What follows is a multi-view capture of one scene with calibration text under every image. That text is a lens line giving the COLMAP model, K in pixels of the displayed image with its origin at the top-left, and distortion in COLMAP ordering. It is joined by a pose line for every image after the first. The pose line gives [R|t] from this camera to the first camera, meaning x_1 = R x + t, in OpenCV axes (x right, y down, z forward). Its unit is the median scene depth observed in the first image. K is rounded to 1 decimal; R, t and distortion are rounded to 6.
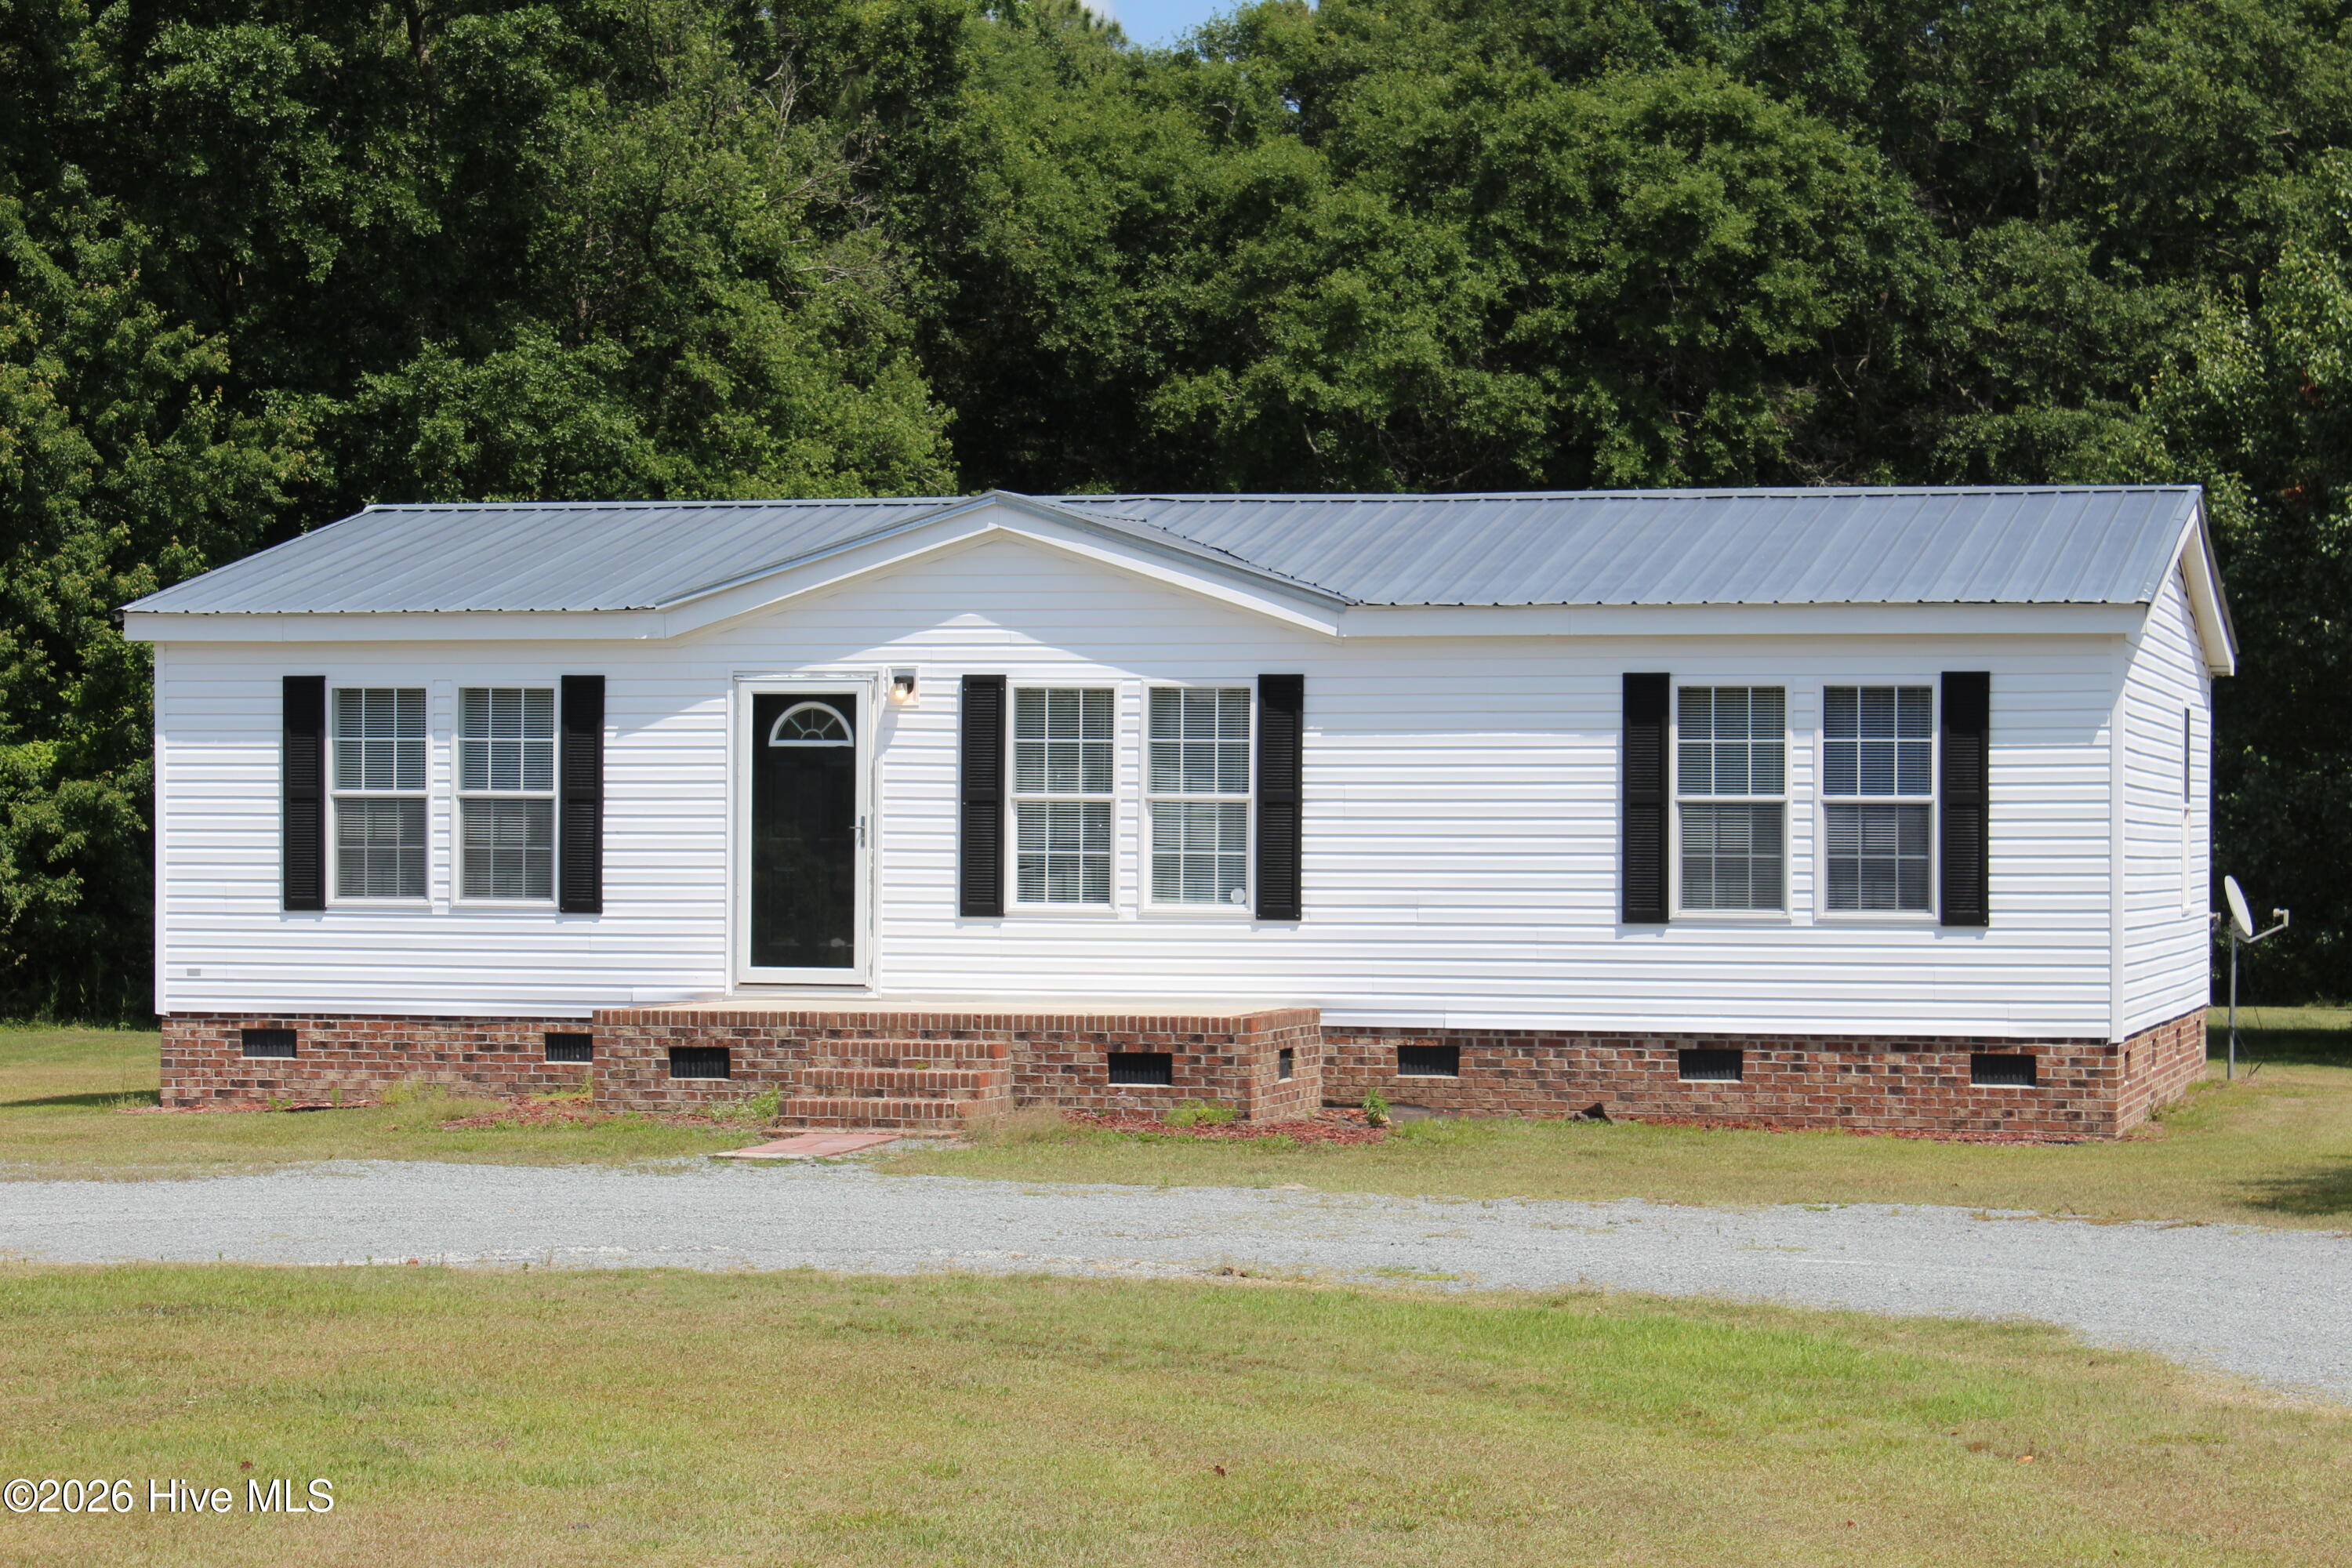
lens RADIAL K [[5643.4, 0, 1089.4], [0, 5643.4, 819.2], [0, 0, 1]] dist [0.088177, 0.000000]
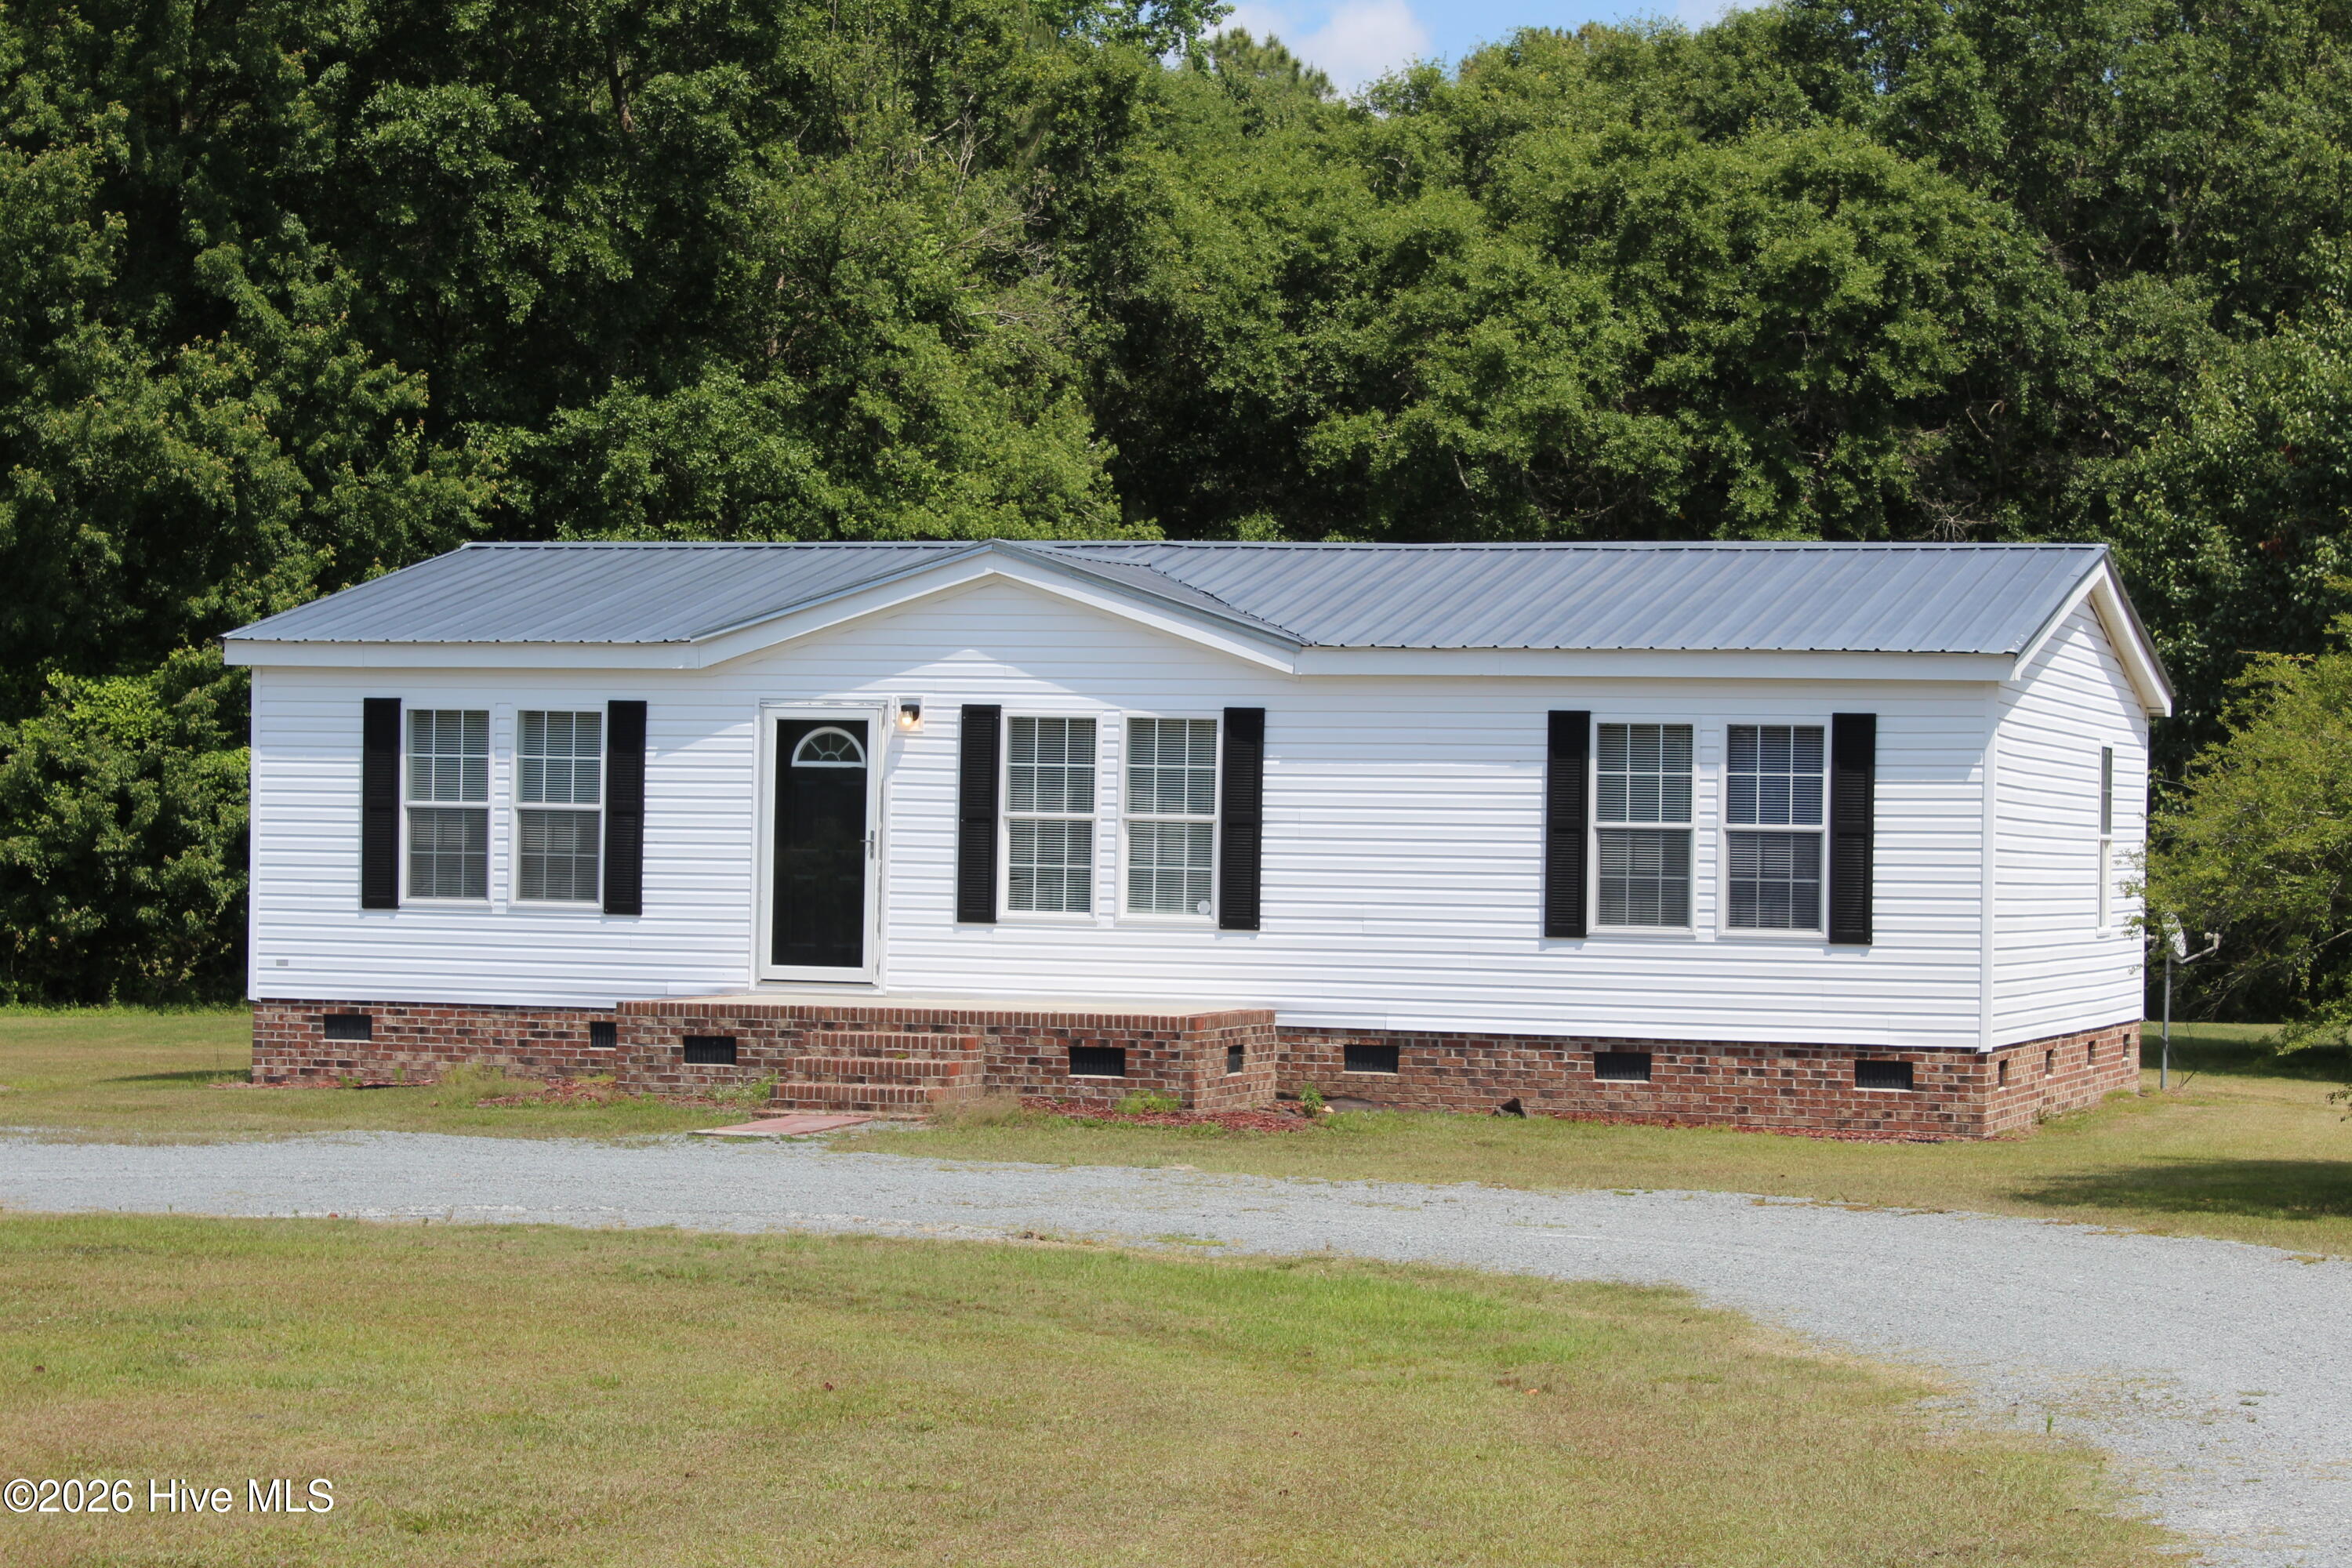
lens RADIAL K [[5471.8, 0, 1090.2], [0, 5471.8, 839.9], [0, 0, 1]] dist [0.079593, 0.000000]
pose [[0.998403, 0.013657, -0.054813, 0.032592], [-0.013508, 0.999904, 0.003098, -0.001385], [0.054850, -0.002353, 0.998492, -0.038144]]
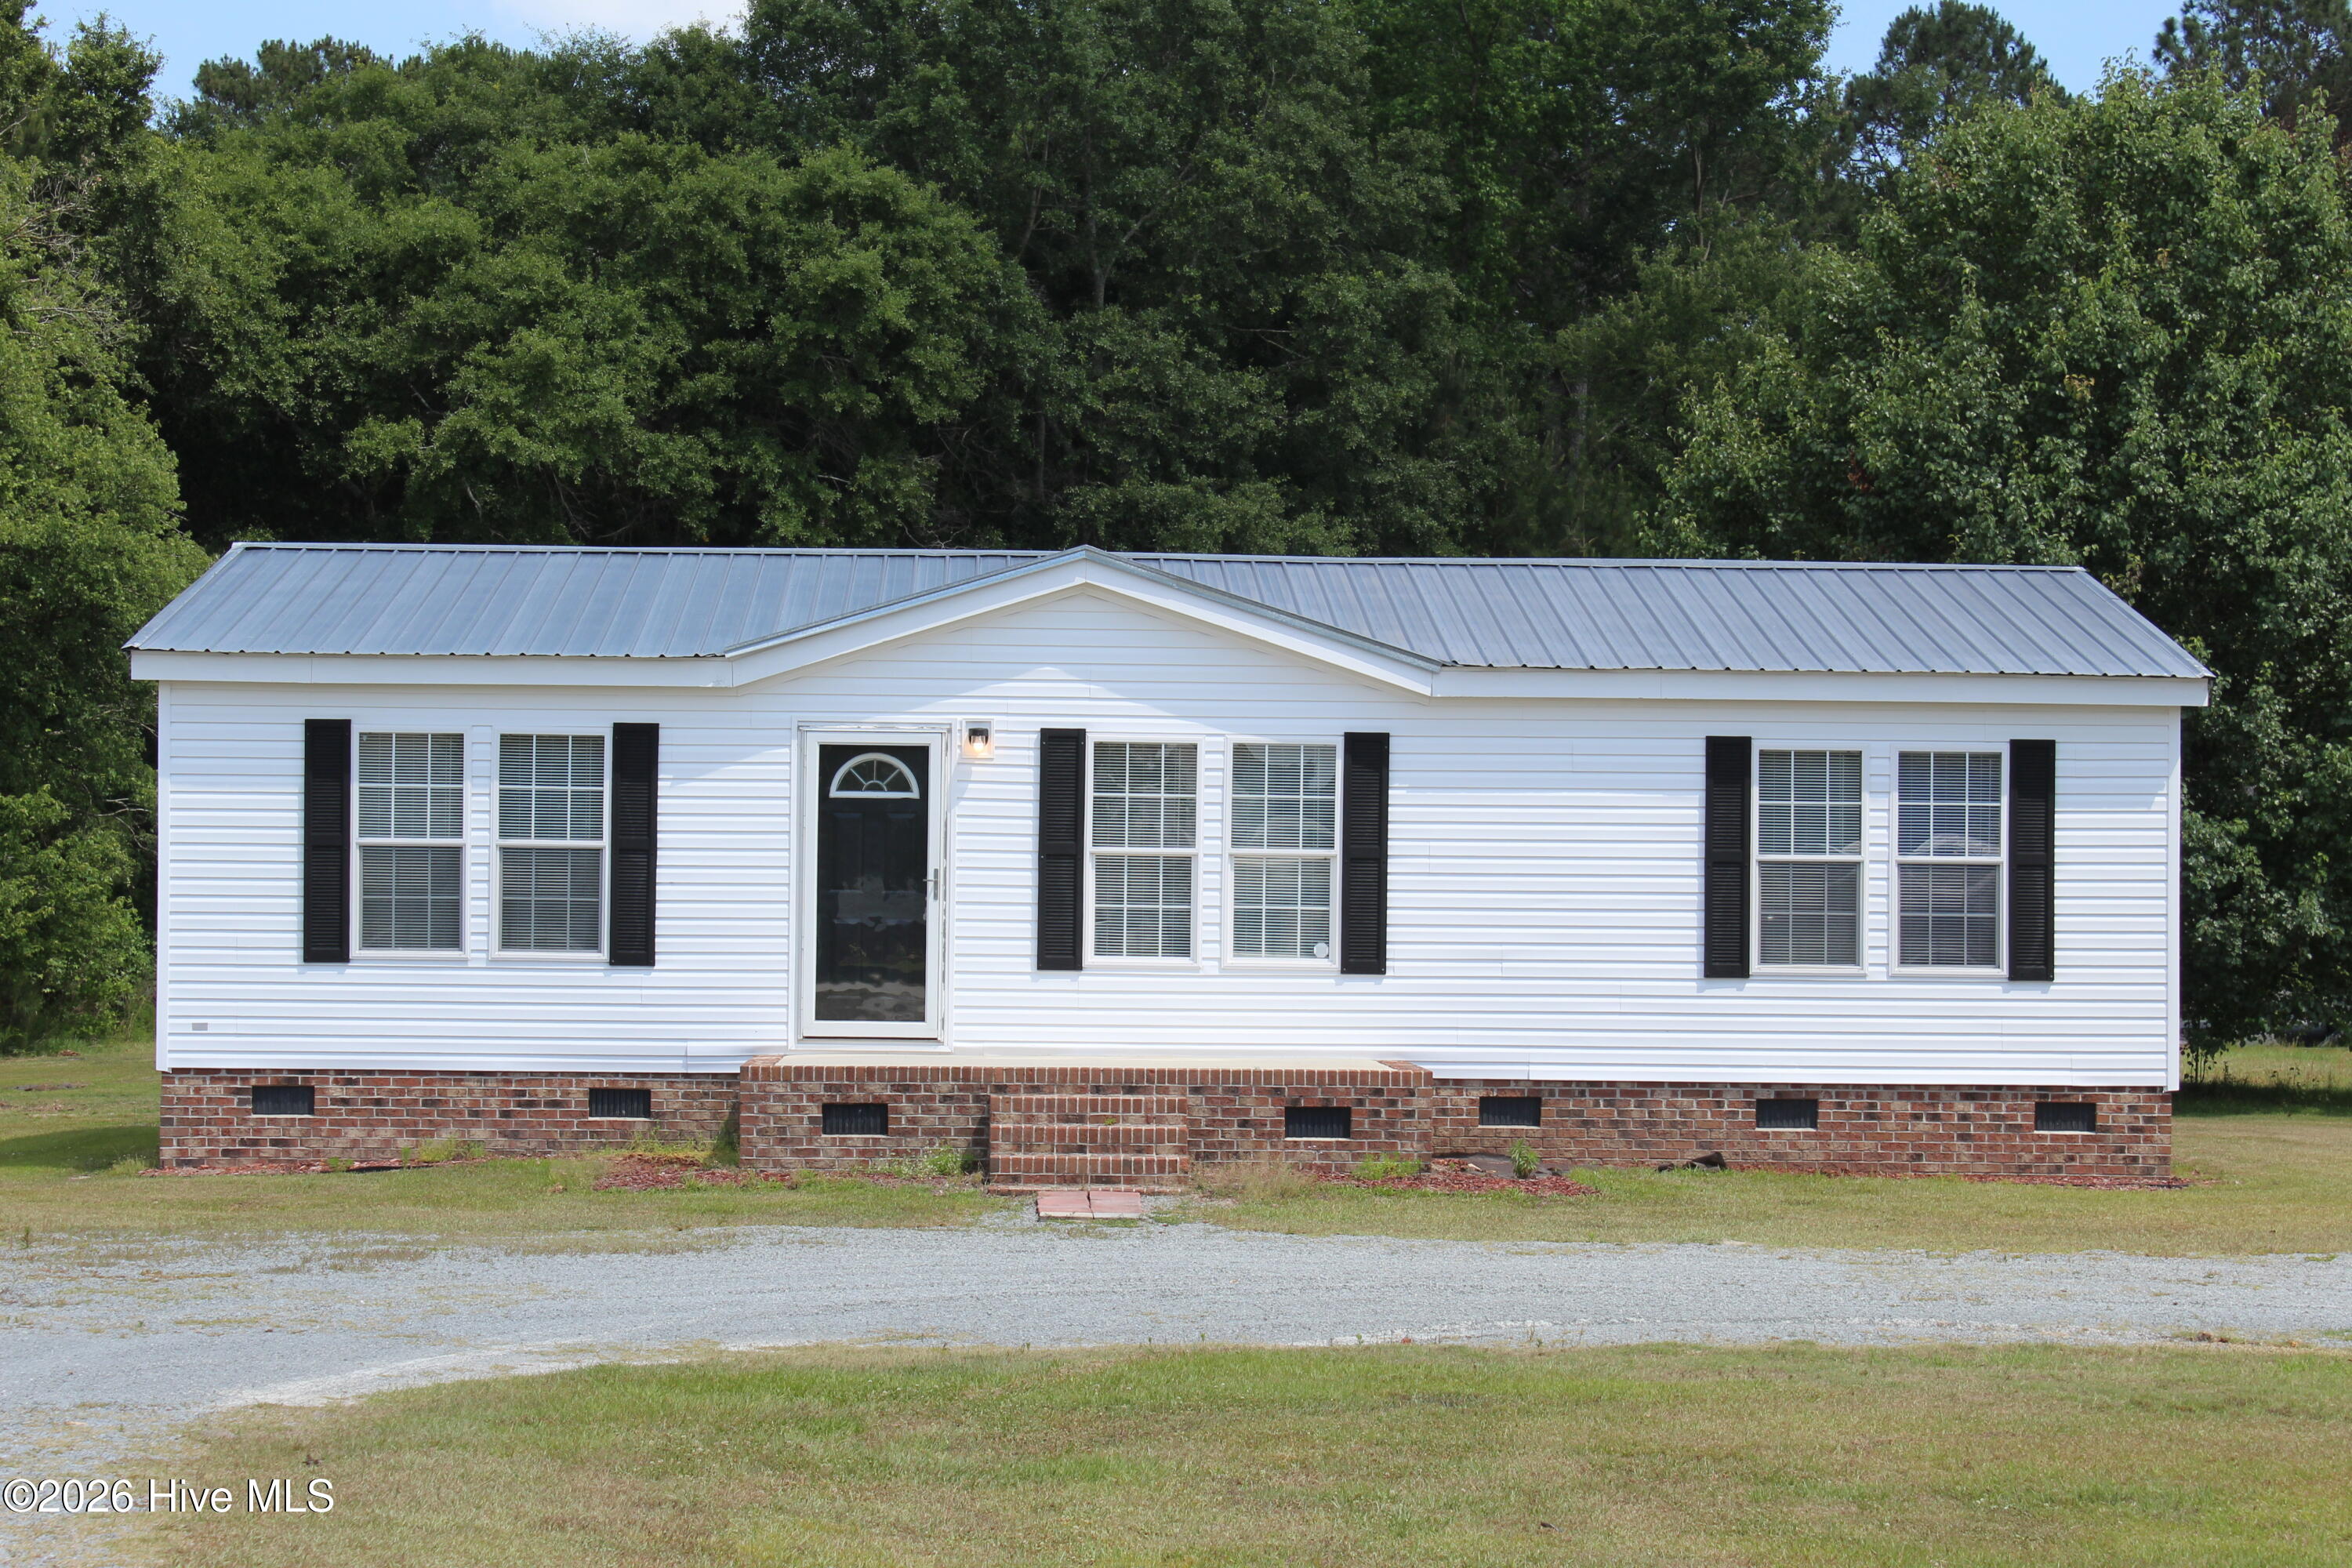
lens RADIAL K [[5279.6, 0, 1185.4], [0, 5279.6, 810.2], [0, 0, 1]] dist [0.100049, 0.000000]
pose [[0.956668, 0.009624, 0.291023, -0.142406], [-0.007113, 0.999928, -0.009685, -0.001128], [-0.291095, 0.007196, 0.956667, 0.050741]]
